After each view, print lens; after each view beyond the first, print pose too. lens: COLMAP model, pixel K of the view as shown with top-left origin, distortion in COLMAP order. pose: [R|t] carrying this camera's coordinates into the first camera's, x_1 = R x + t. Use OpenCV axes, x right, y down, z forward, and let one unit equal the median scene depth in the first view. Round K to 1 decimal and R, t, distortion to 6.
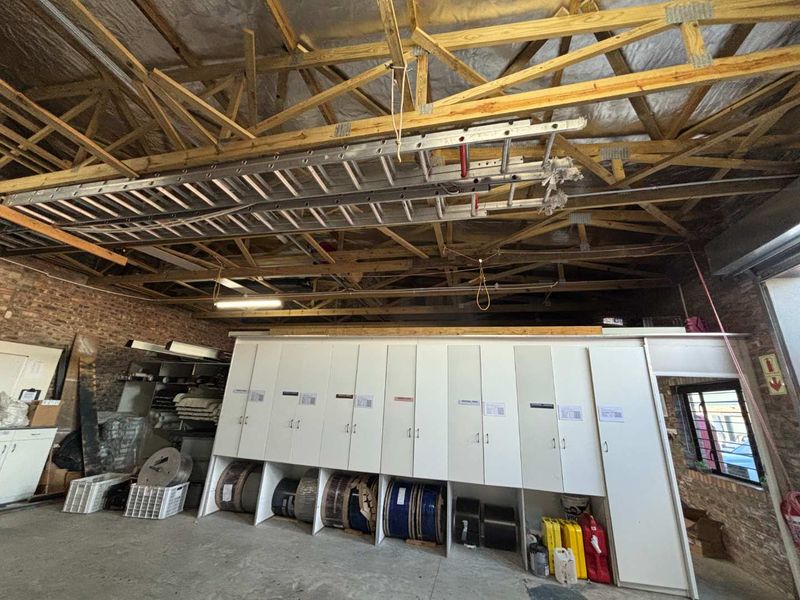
lens RADIAL K [[322.3, 0, 398.5], [0, 322.3, 298.5], [0, 0, 1]] dist [0.003042, -0.000728]
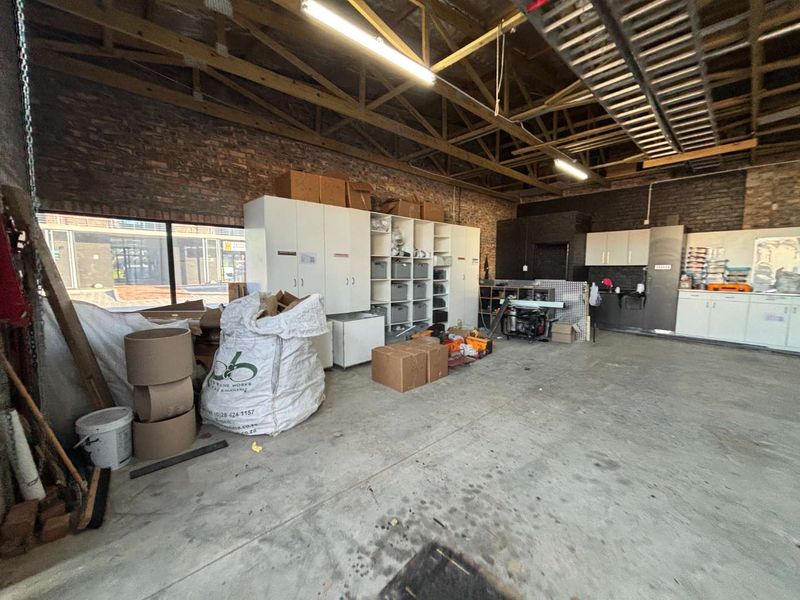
lens RADIAL K [[322.3, 0, 400.8], [0, 322.3, 298.1], [0, 0, 1]] dist [0.003042, -0.000728]
pose [[-0.553242, 0.026819, -0.832589, 0.720215], [0.237278, 0.963152, -0.126643, 0.244293], [0.798513, -0.267619, -0.539219, 0.535075]]
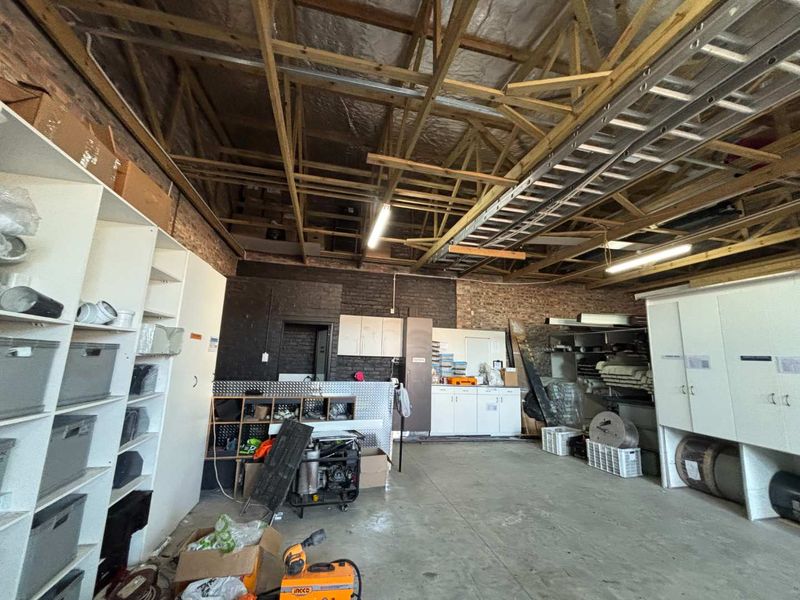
lens RADIAL K [[322.3, 0, 398.1], [0, 322.3, 298.1], [0, 0, 1]] dist [0.003042, -0.000728]
pose [[0.450280, -0.192426, -0.871906, -0.038018], [0.271610, 0.959744, -0.071543, -0.004814], [0.850574, -0.204604, 0.484419, -0.020361]]
